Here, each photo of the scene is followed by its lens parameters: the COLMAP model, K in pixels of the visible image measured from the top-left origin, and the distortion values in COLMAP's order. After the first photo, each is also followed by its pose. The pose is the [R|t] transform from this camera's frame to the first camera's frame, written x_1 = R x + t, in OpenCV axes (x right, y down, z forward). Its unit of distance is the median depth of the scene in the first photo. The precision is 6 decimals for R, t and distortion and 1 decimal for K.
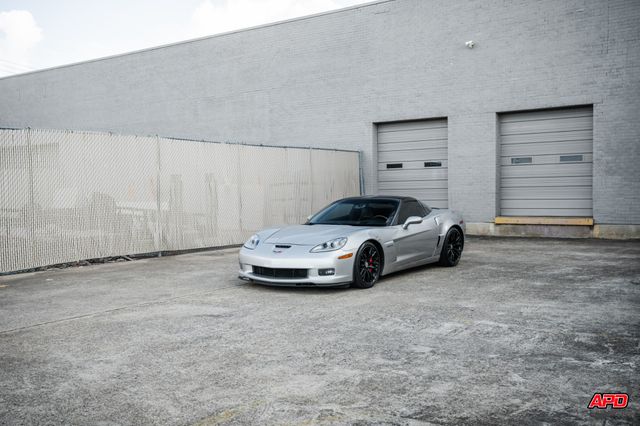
lens RADIAL K [[667.3, 0, 318.0], [0, 667.3, 216.9], [0, 0, 1]] dist [0.028790, 0.041052]
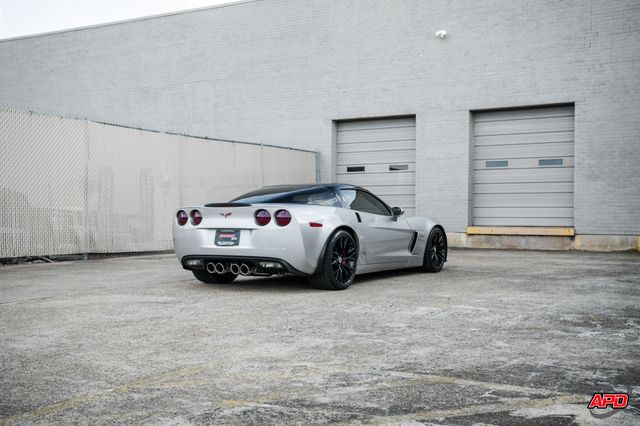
lens RADIAL K [[769.8, 0, 323.9], [0, 769.8, 214.2], [0, 0, 1]] dist [0.091895, 0.006138]
pose [[0.996579, 0.018782, 0.080483, -0.010488], [-0.015602, 0.999079, -0.039963, 0.029456], [-0.081160, 0.038570, 0.995955, -0.015570]]
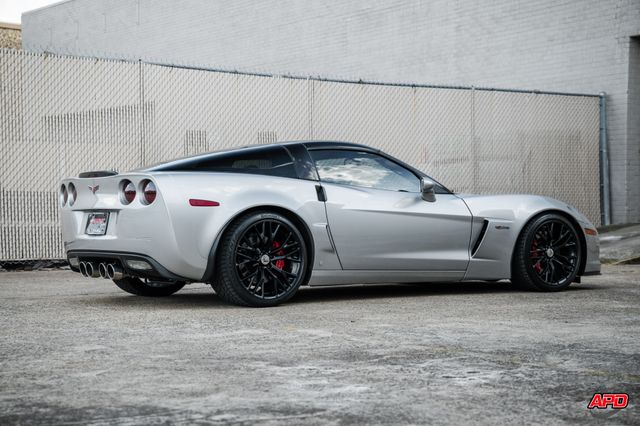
lens RADIAL K [[1251.9, 0, 319.8], [0, 1251.9, 220.7], [0, 0, 1]] dist [0.442006, 0.290046]
pose [[0.939264, 0.017791, -0.342735, 0.235489], [-0.028706, 0.999229, -0.026800, 0.036068], [0.341994, 0.035011, 0.939050, 0.006299]]
